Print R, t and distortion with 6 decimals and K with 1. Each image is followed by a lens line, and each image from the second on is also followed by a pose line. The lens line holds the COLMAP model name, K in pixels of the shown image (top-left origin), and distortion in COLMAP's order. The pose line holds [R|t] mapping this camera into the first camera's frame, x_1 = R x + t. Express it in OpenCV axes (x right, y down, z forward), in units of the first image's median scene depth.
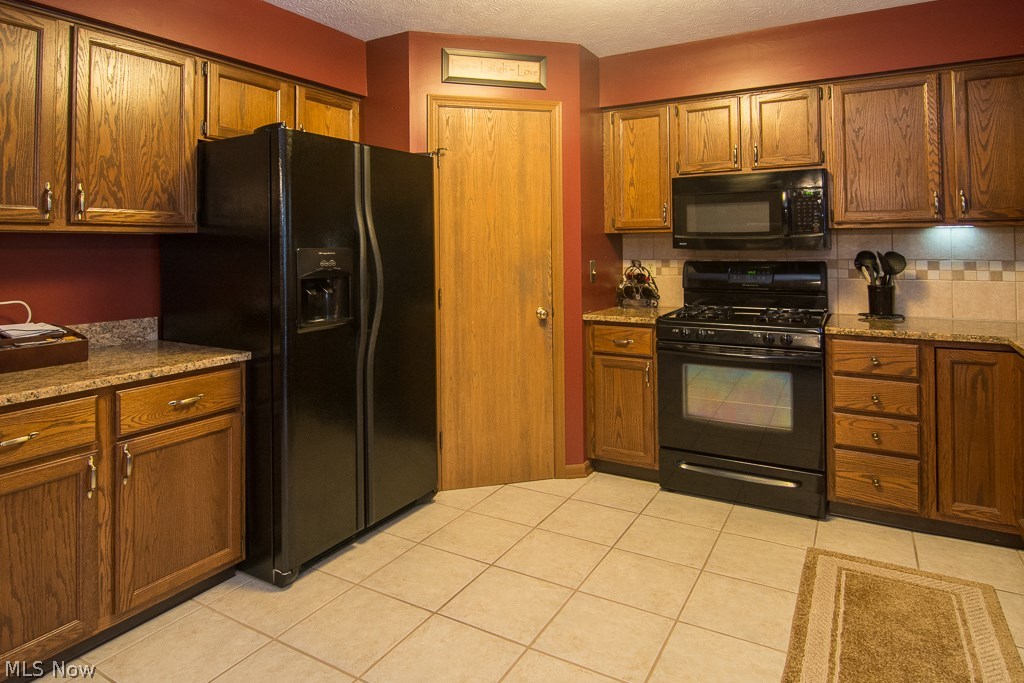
lens RADIAL K [[606.9, 0, 512.0], [0, 606.9, 341.5], [0, 0, 1]] dist [0.016463, -0.001039]
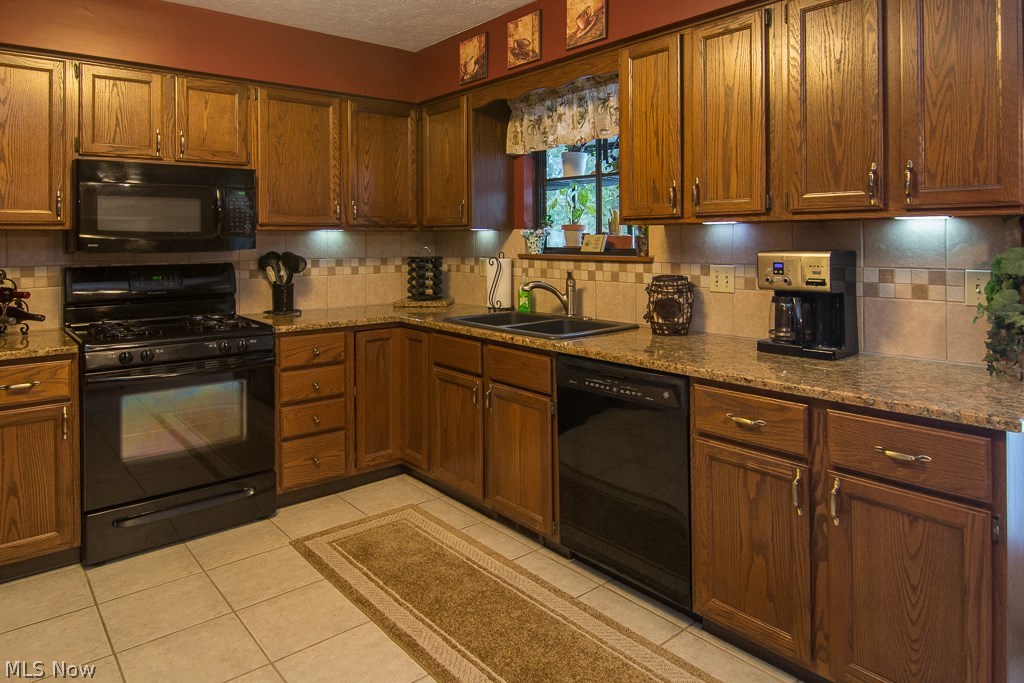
lens RADIAL K [[654.9, 0, 513.7], [0, 654.9, 366.5], [0, 0, 1]] dist [0.000018, -0.001803]
pose [[0.348410, -0.175929, 0.920684, -0.365730], [0.152458, 0.979785, 0.129528, -0.039121], [-0.924861, 0.095237, 0.368188, 0.230407]]
